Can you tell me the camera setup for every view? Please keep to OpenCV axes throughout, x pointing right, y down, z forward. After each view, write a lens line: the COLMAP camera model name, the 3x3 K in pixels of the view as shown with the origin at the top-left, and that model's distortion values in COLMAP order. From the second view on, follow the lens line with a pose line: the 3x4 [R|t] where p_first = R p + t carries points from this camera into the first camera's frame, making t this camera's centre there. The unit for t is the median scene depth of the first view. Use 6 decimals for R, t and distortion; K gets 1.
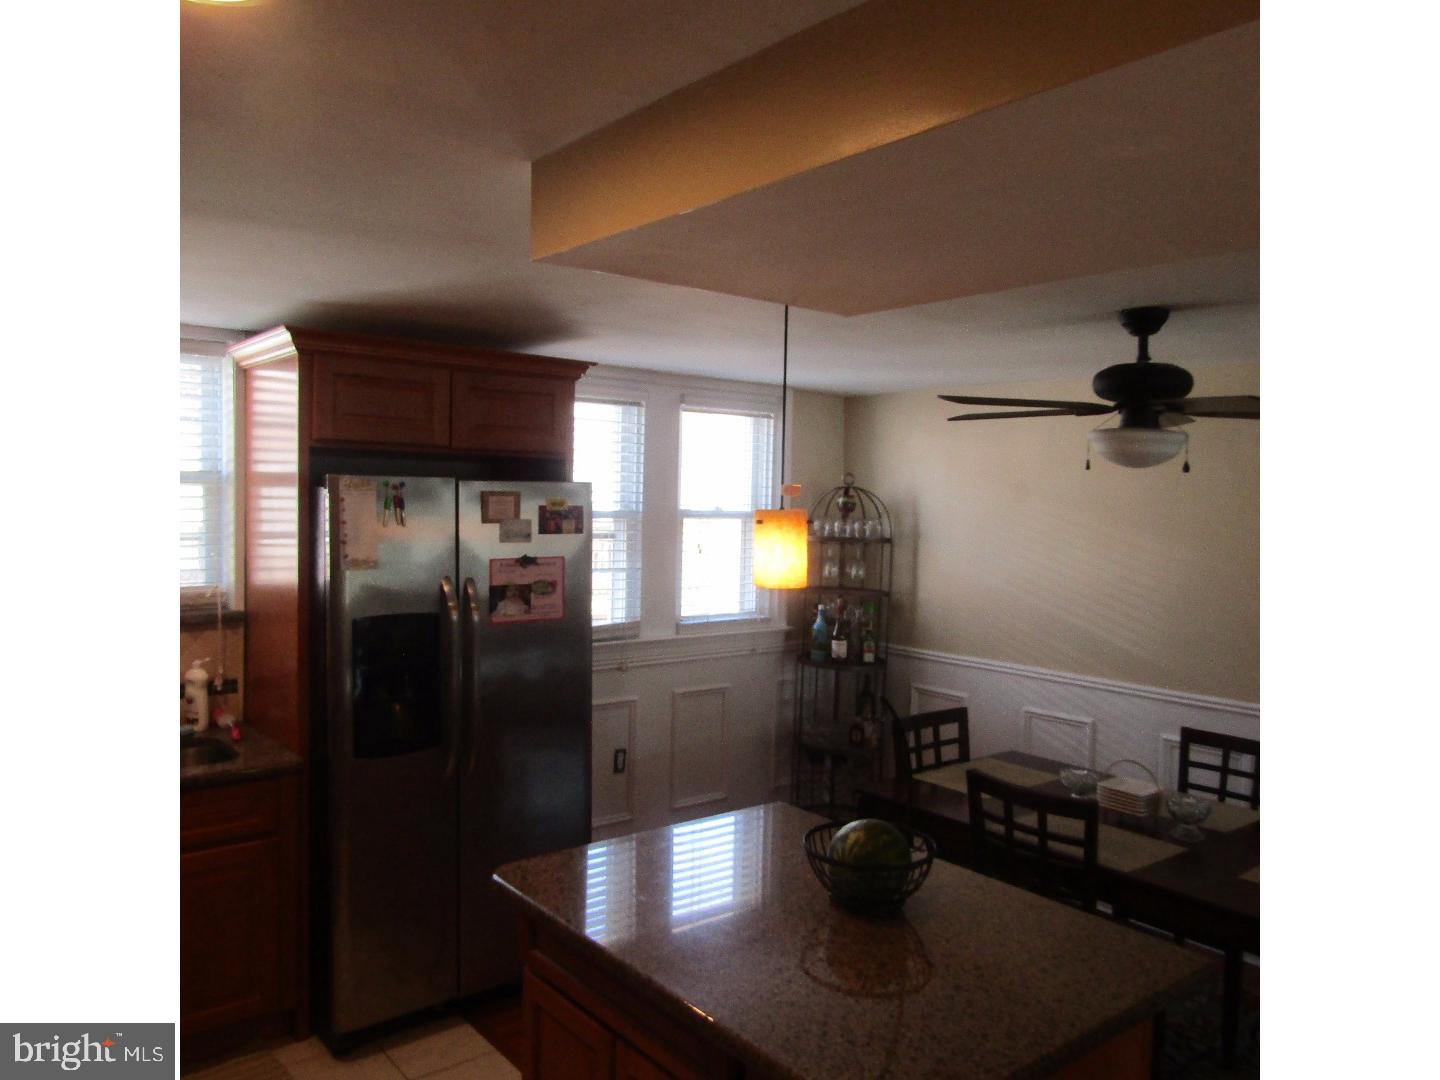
lens RADIAL K [[1032.6, 0, 727.1], [0, 1032.6, 544.6], [0, 0, 1]] dist [-0.011275, 0.004050]
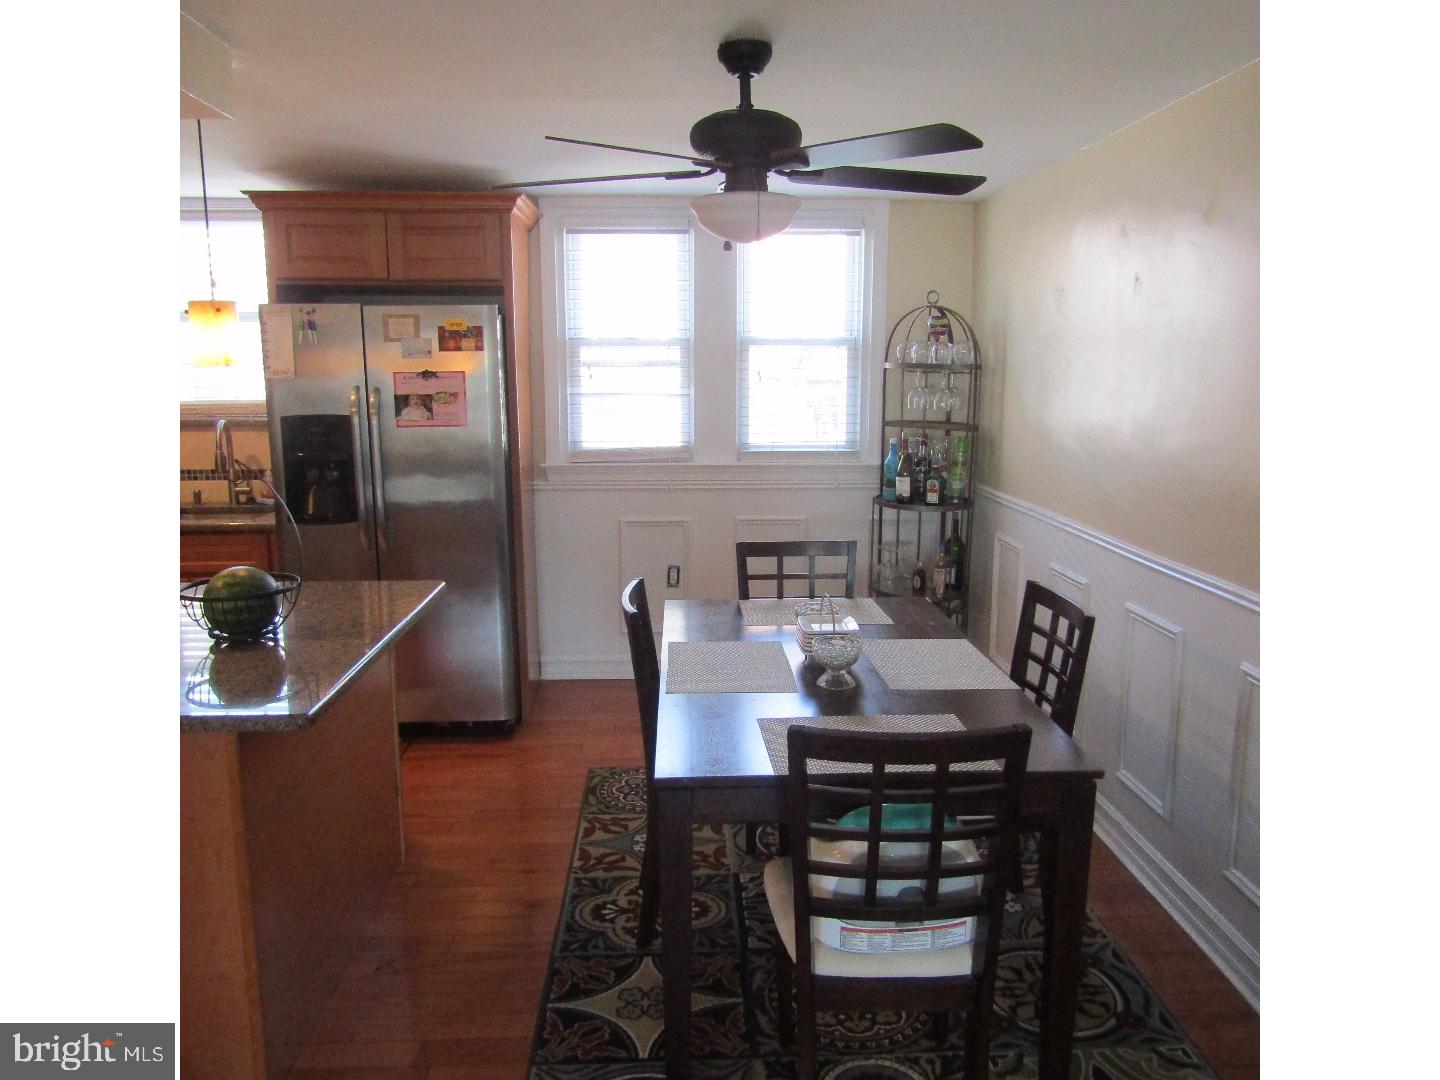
lens RADIAL K [[1032.6, 0, 724.7], [0, 1032.6, 532.8], [0, 0, 1]] dist [-0.011275, 0.004050]
pose [[0.801927, 0.076440, -0.592511, 0.770732], [-0.009094, 0.993228, 0.115829, 0.055075], [0.597353, -0.087498, 0.797191, 0.254053]]
